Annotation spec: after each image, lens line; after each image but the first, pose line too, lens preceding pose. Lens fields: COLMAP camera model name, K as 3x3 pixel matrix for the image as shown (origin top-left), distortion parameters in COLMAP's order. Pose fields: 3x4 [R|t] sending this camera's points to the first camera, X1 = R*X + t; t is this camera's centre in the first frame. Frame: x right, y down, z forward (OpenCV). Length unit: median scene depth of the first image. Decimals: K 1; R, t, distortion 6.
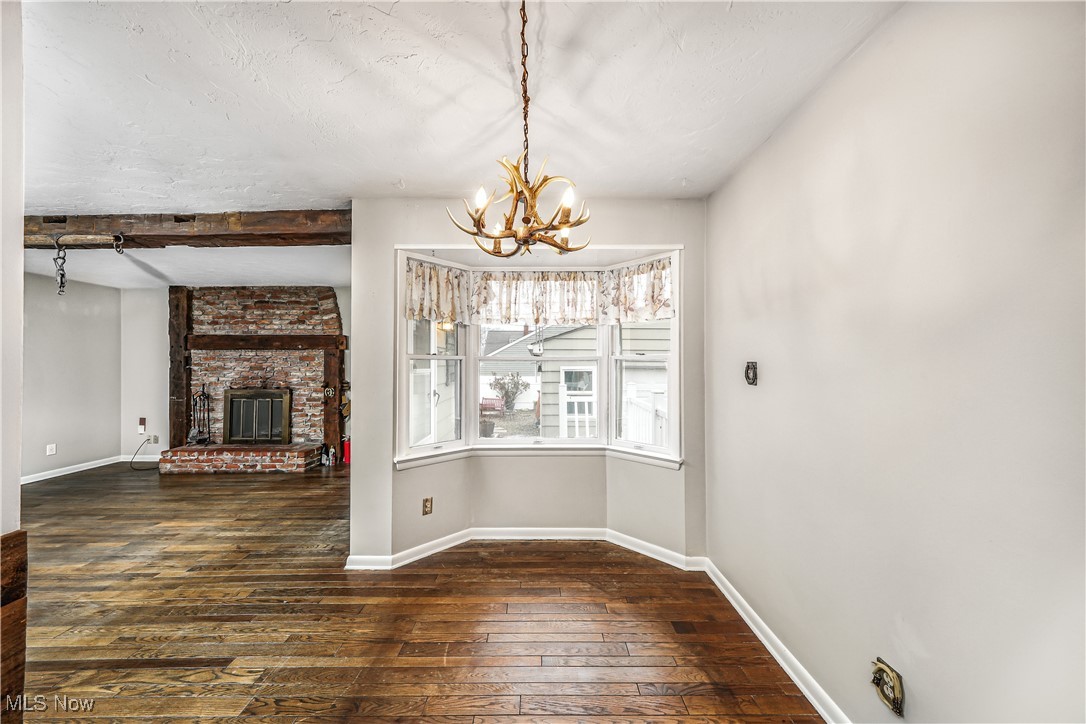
lens RADIAL K [[368.4, 0, 543.0], [0, 368.4, 362.0], [0, 0, 1]] dist [0.001270, 0.000081]
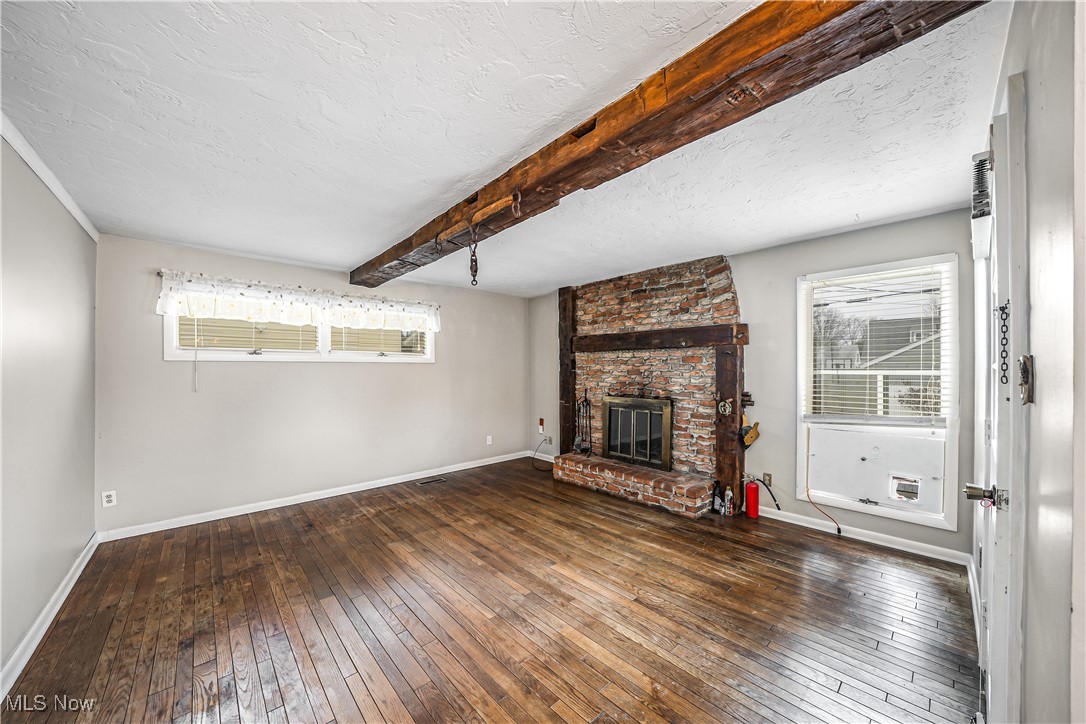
lens RADIAL K [[368.4, 0, 543.0], [0, 368.4, 362.0], [0, 0, 1]] dist [0.001270, 0.000081]
pose [[0.677500, -0.014526, -0.735380, -0.307044], [0.005804, 0.999879, -0.014403, 0.004568], [0.735500, 0.005490, 0.677502, 0.289559]]
